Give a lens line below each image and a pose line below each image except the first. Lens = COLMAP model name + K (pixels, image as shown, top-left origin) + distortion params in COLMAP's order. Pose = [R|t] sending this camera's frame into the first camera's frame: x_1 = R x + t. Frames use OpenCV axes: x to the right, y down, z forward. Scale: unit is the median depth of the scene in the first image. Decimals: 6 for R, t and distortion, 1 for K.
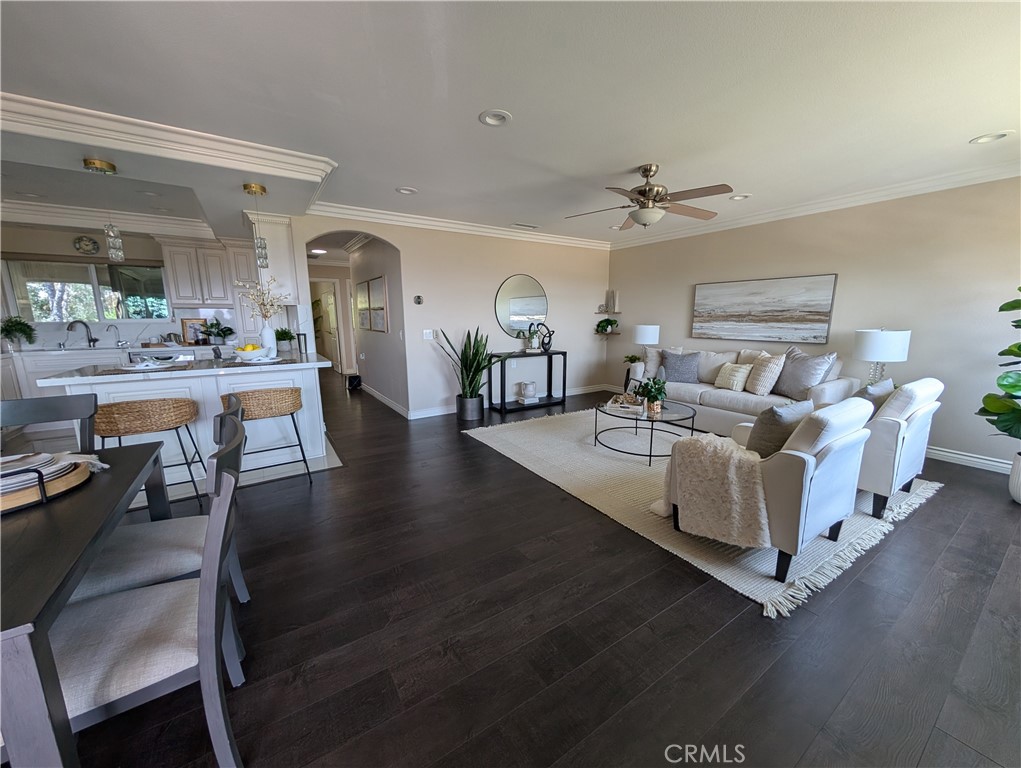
lens RADIAL K [[386.5, 0, 513.1], [0, 386.5, 387.9], [0, 0, 1]] dist [-0.002246, 0.000268]
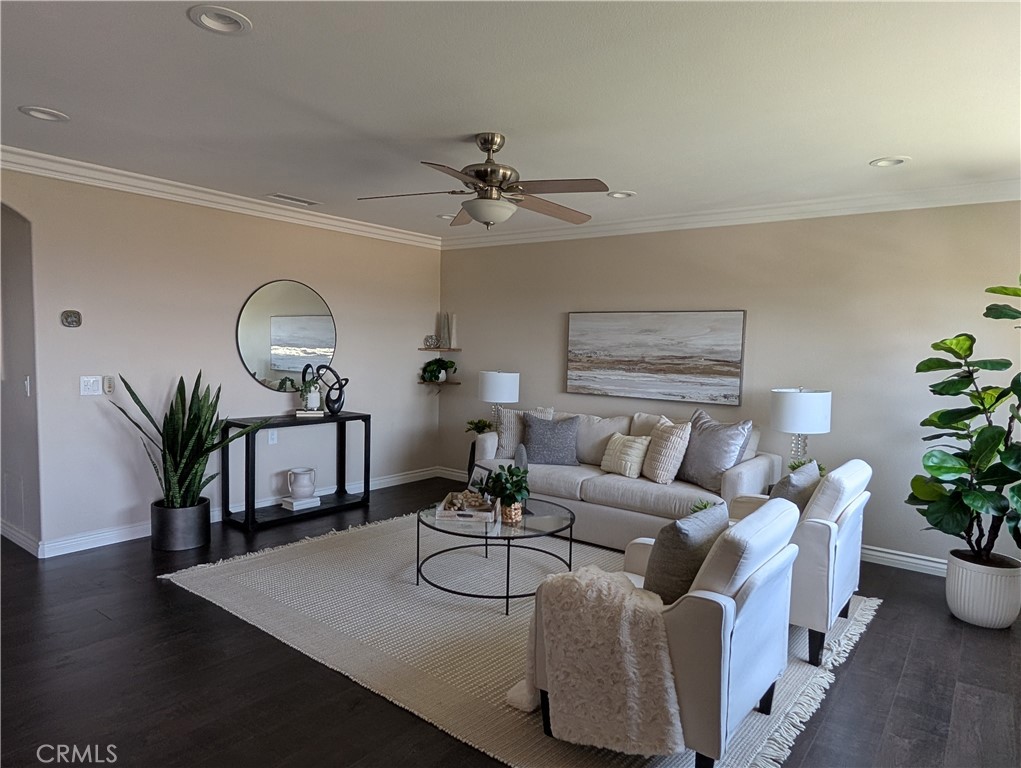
lens RADIAL K [[645.9, 0, 514.2], [0, 645.9, 393.1], [0, 0, 1]] dist [-0.002353, 0.000300]
pose [[0.942499, 0.004406, 0.334181, 0.024332], [0.030757, 0.994526, -0.099859, -0.030801], [-0.332792, 0.104395, 0.937204, 0.022442]]
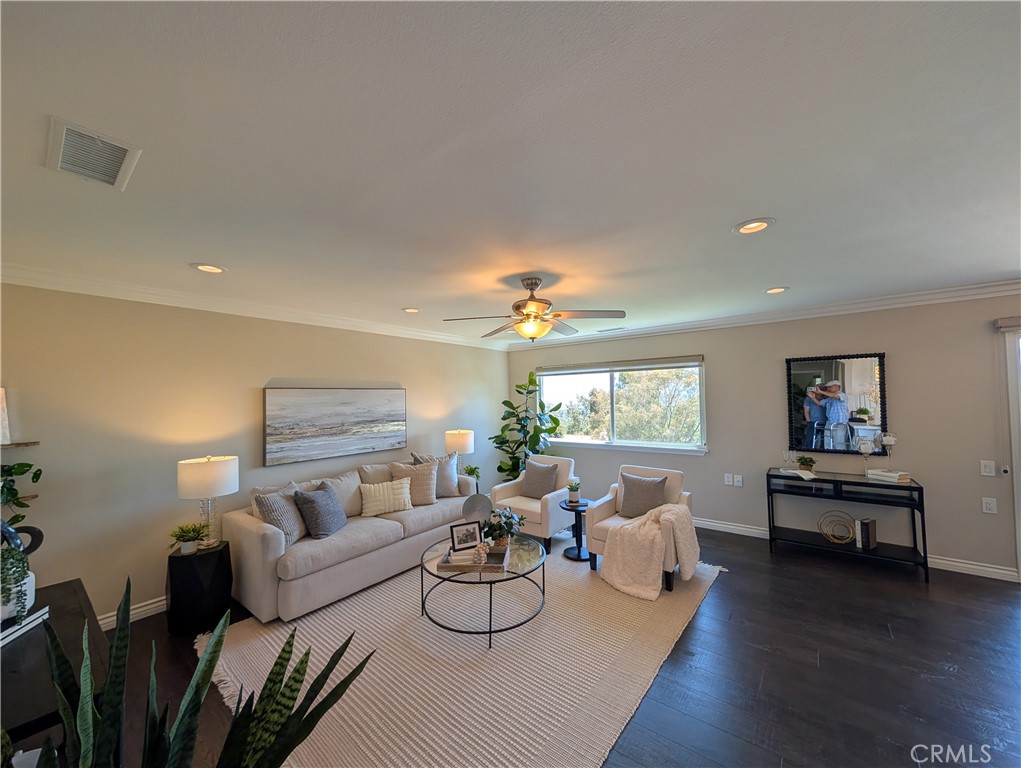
lens RADIAL K [[395.7, 0, 511.7], [0, 395.7, 388.9], [0, 0, 1]] dist [-0.002260, -0.000062]
pose [[-0.319125, 0.028117, 0.947296, -0.387792], [0.193812, 0.980371, 0.036193, -0.255248], [-0.927683, 0.195147, -0.318310, 1.006650]]
